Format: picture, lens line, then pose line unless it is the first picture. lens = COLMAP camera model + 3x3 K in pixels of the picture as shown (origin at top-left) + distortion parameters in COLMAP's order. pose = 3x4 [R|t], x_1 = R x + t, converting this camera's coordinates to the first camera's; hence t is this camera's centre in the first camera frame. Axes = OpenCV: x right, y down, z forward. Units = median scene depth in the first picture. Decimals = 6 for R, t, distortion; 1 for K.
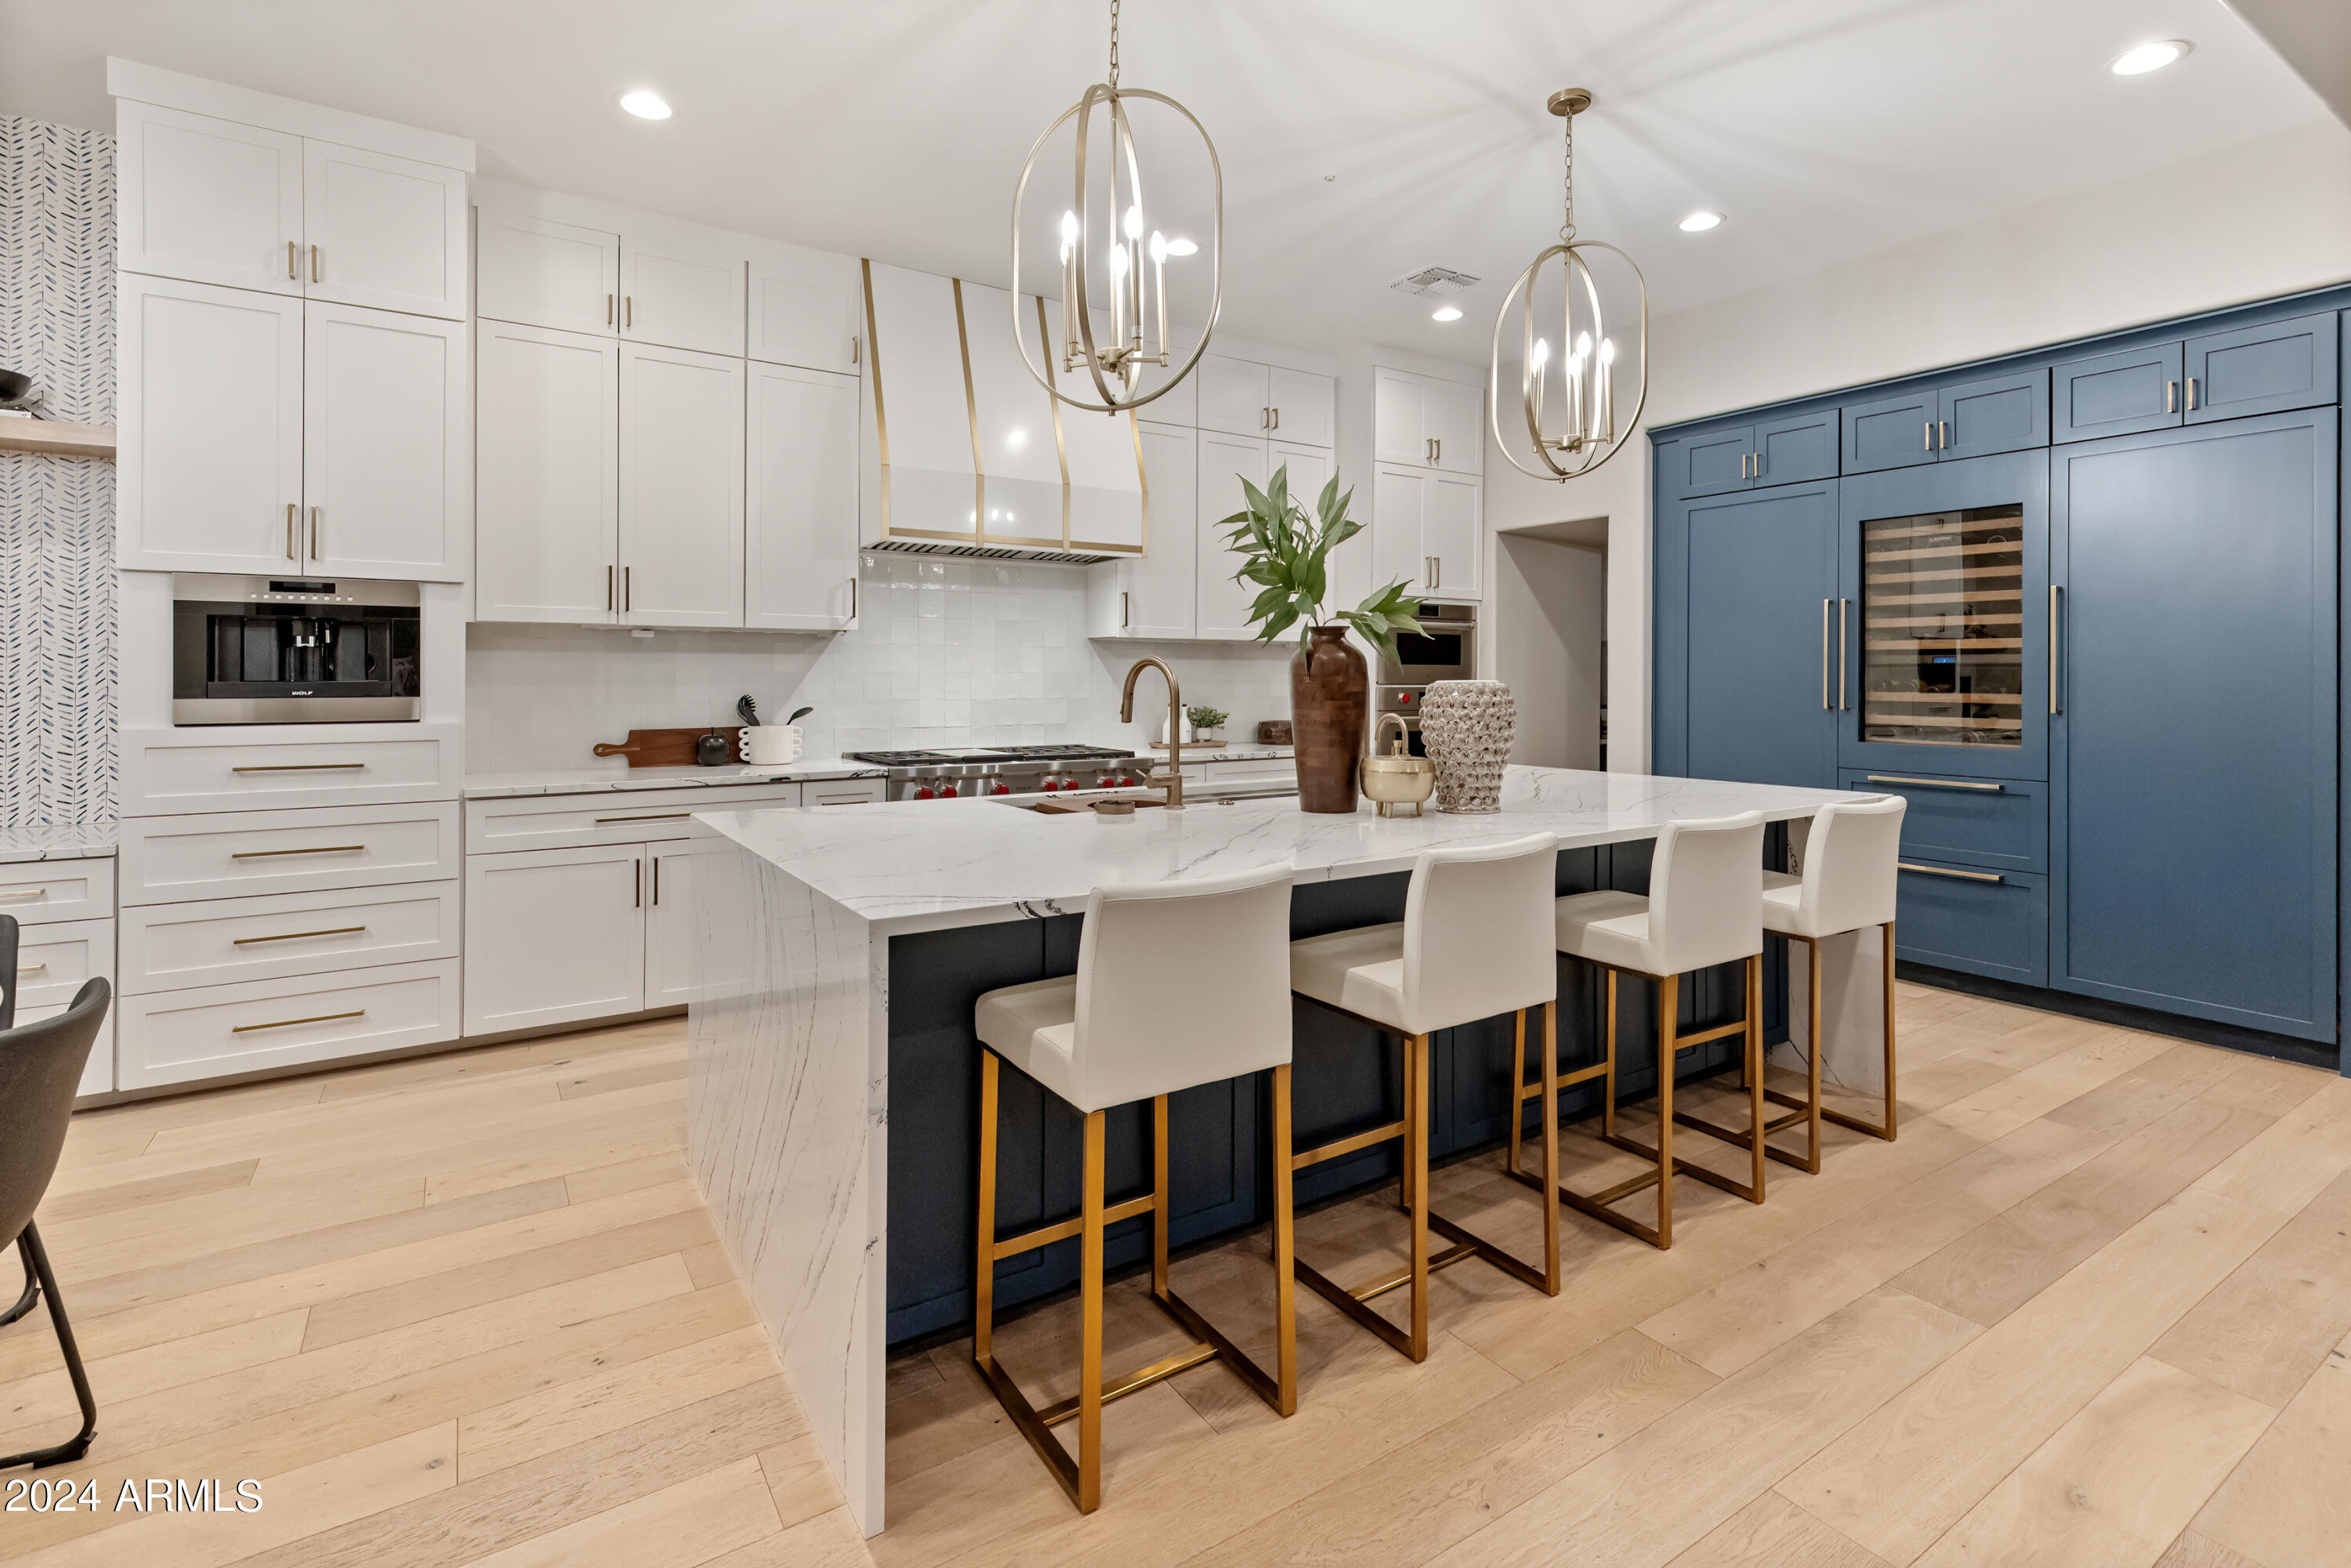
lens RADIAL K [[1109.9, 0, 1184.9], [0, 1109.9, 678.5], [0, 0, 1]] dist [0.005261, -0.000049]
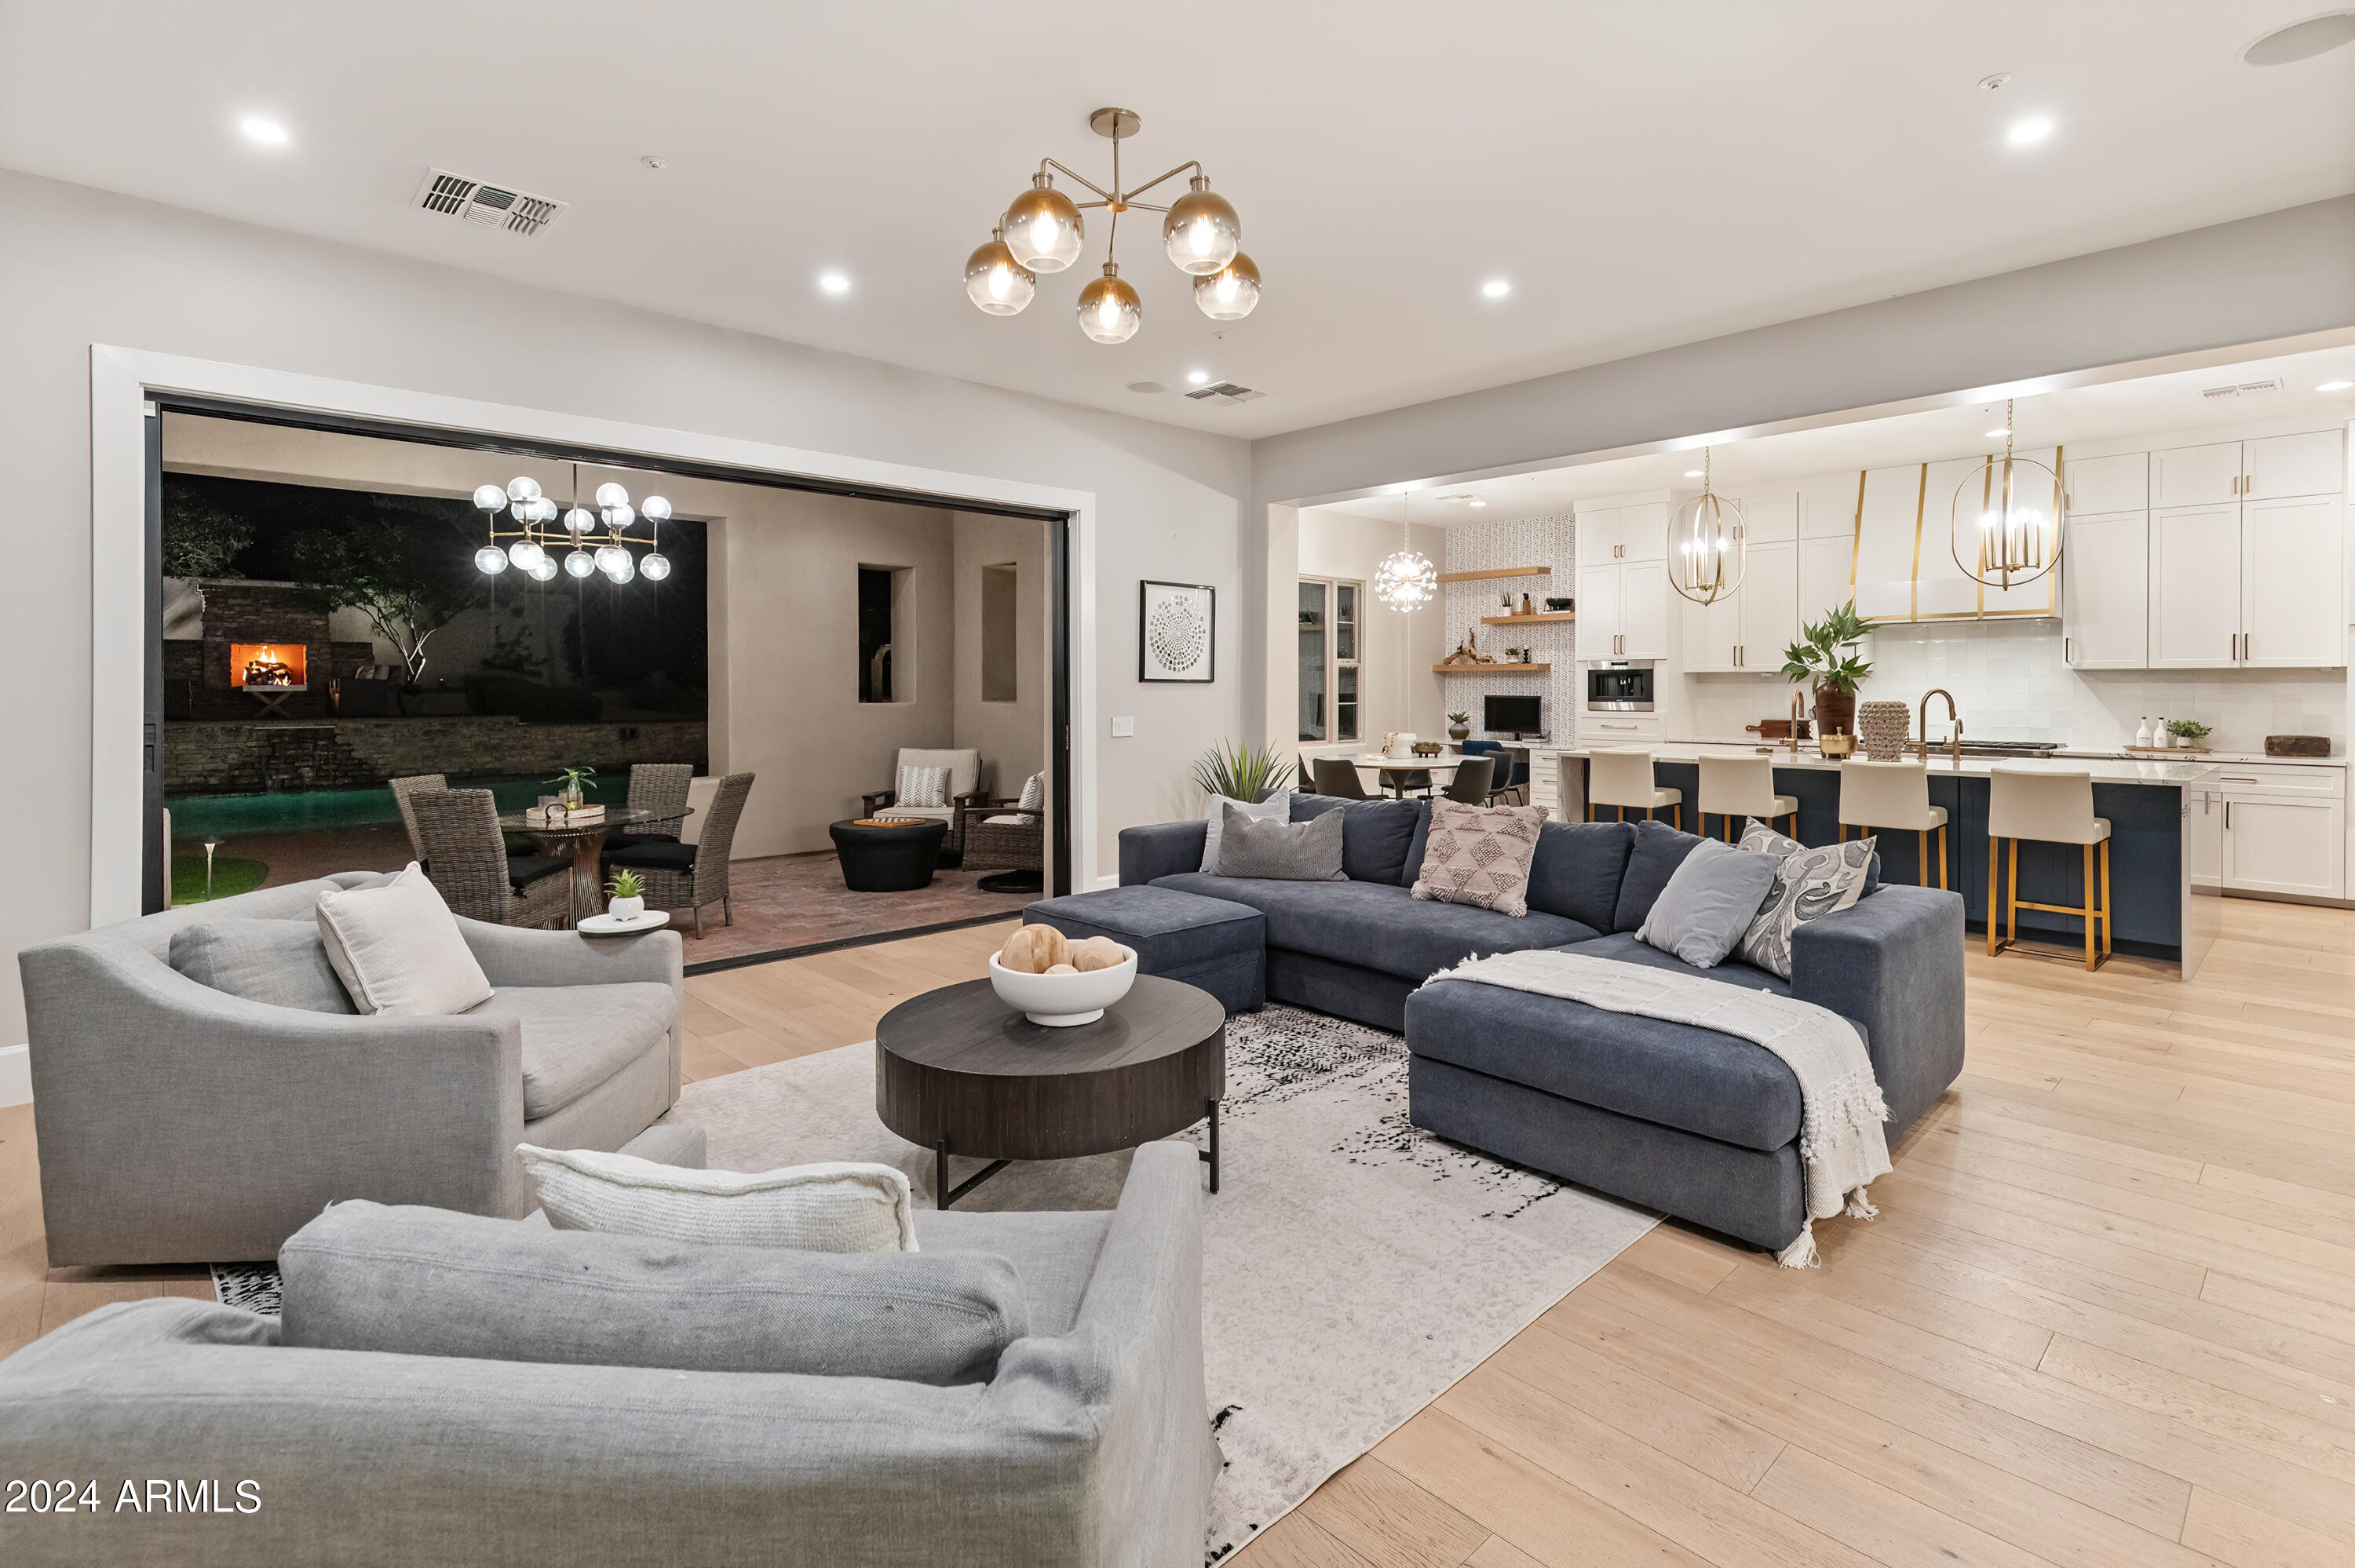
lens RADIAL K [[1111.6, 0, 1186.9], [0, 1111.6, 678.3], [0, 0, 1]] dist [0.005261, -0.000049]
pose [[0.167787, -0.007903, -0.985792, 1.759895], [-0.000256, 0.999967, -0.008060, -0.019688], [0.985823, 0.001605, 0.167780, -0.554398]]
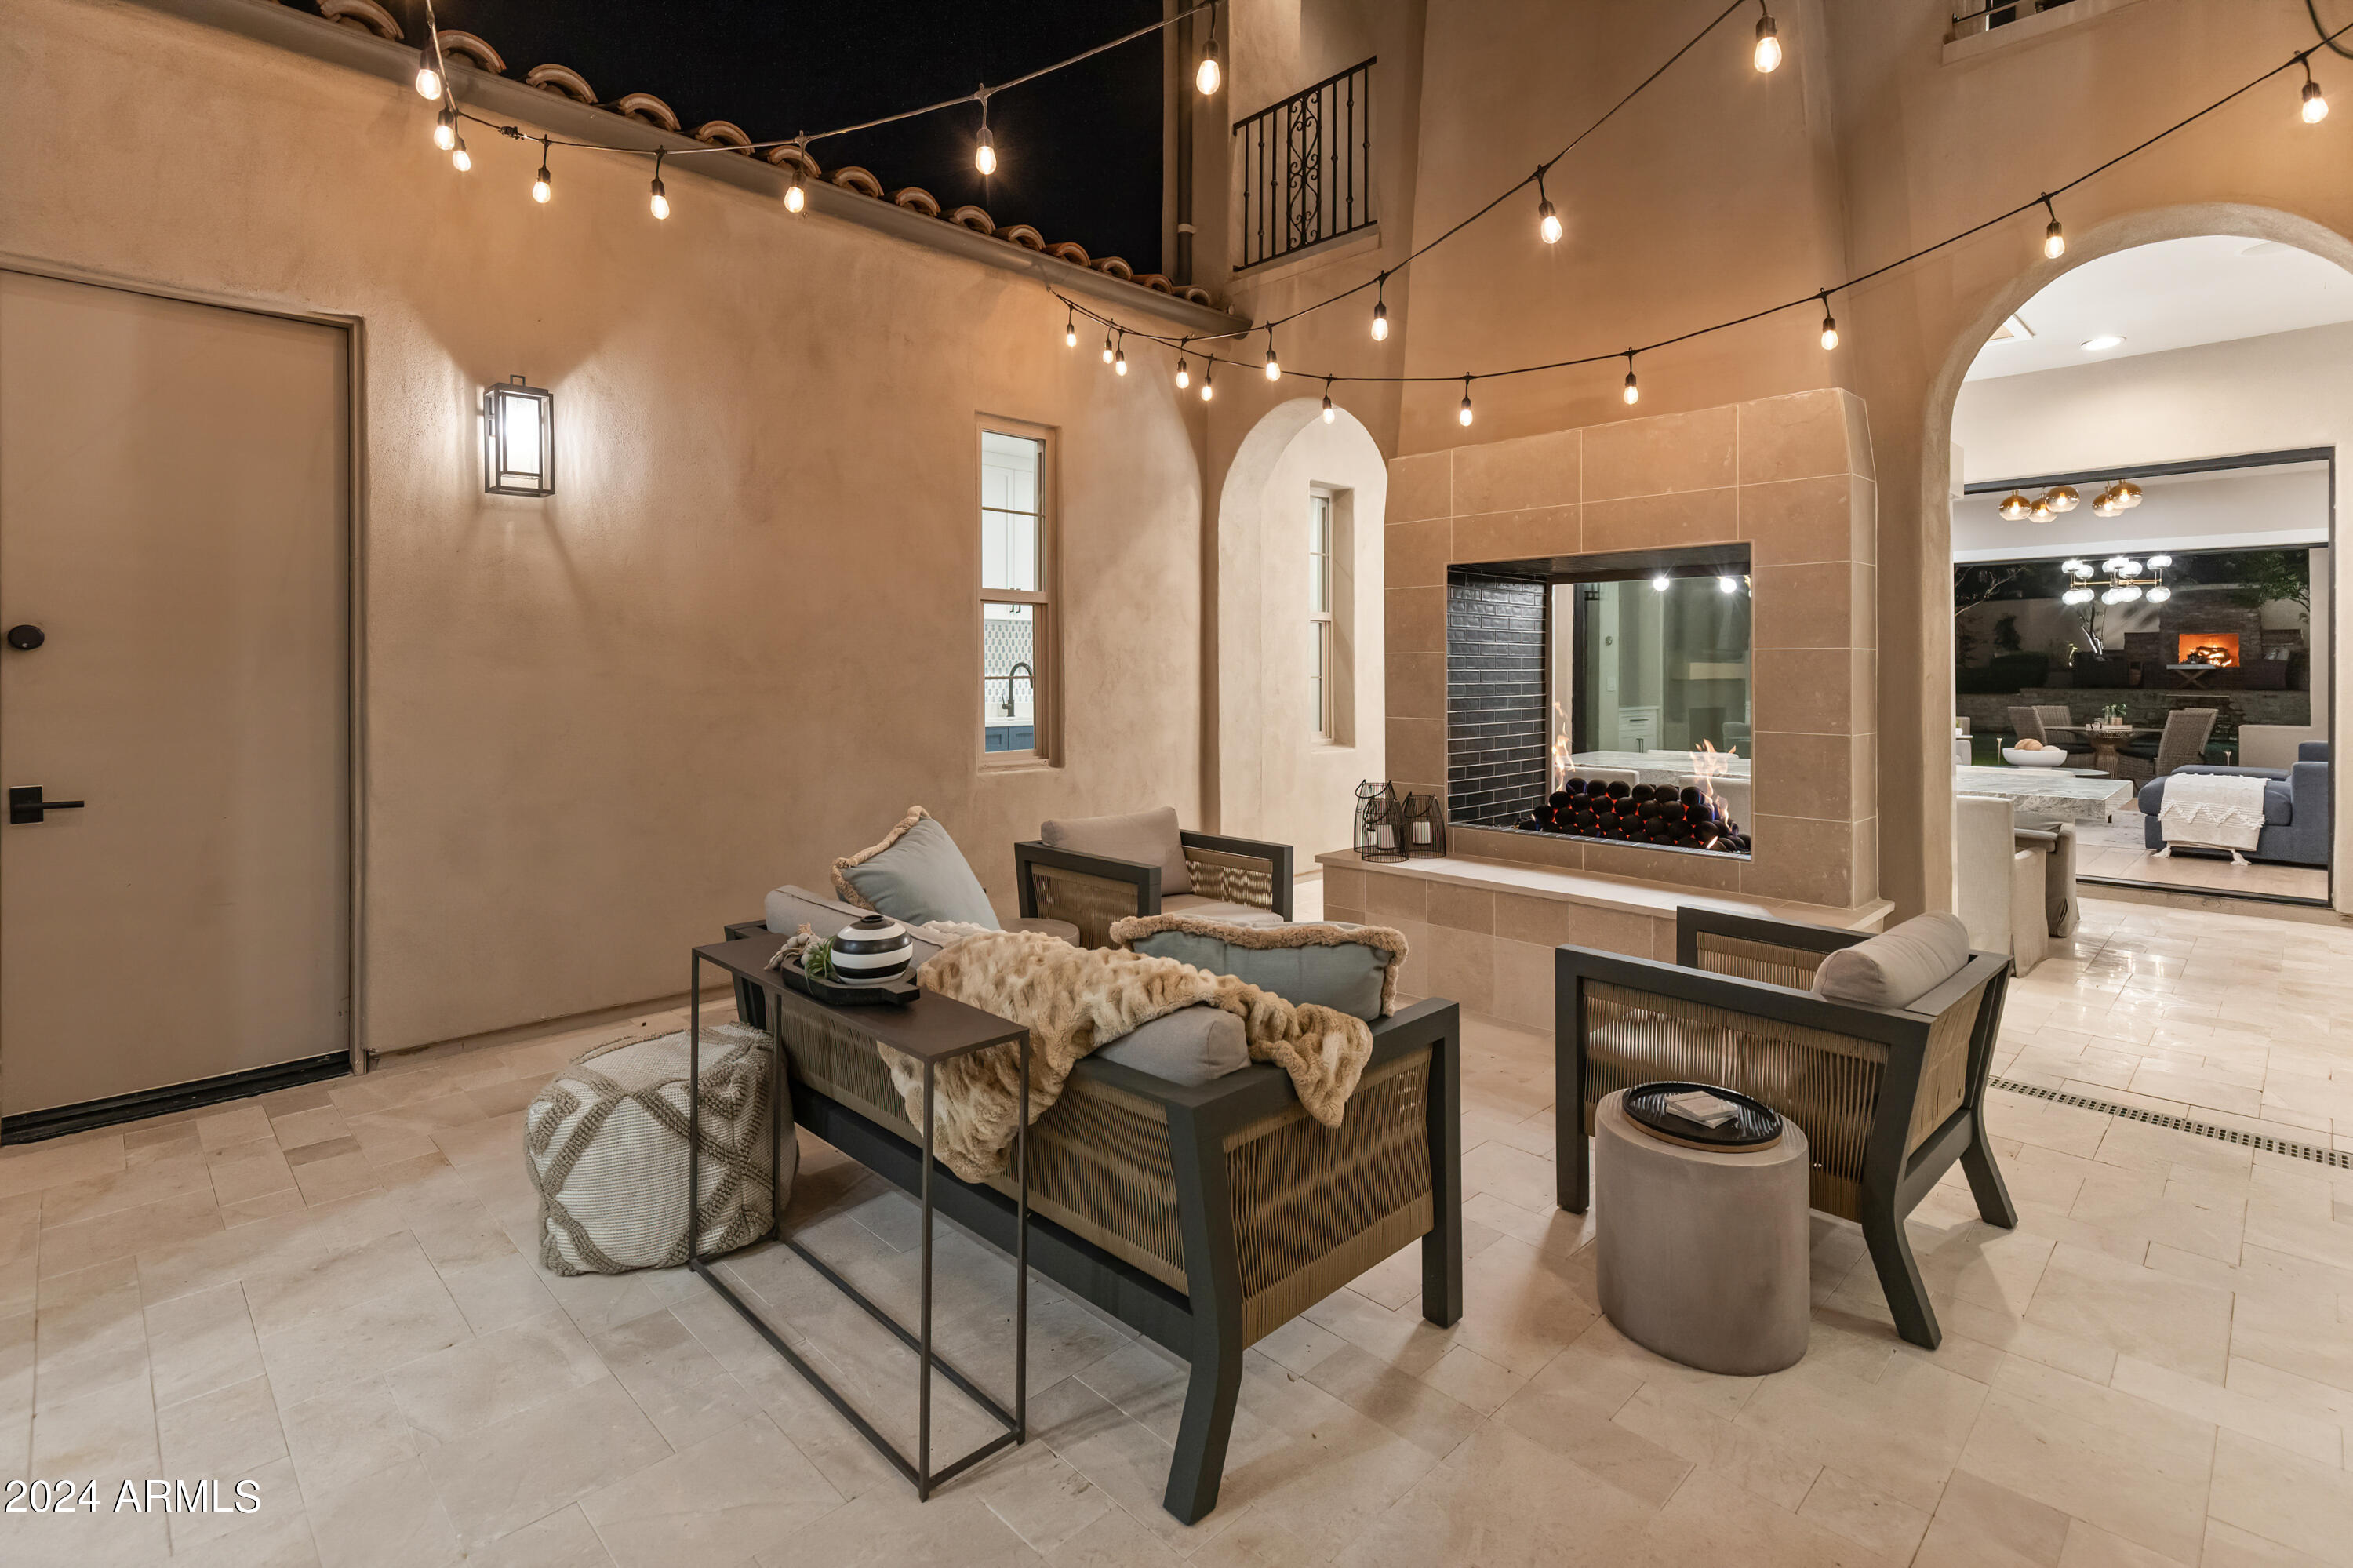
lens RADIAL K [[1075.8, 0, 1177.2], [0, 1075.8, 663.9], [0, 0, 1]] dist [-0.015922, -0.000115]
pose [[-0.987475, -0.004259, -0.157719, 3.165070], [-0.003859, 0.999989, -0.002844, 0.008730], [0.157729, -0.002200, -0.987480, 1.535494]]
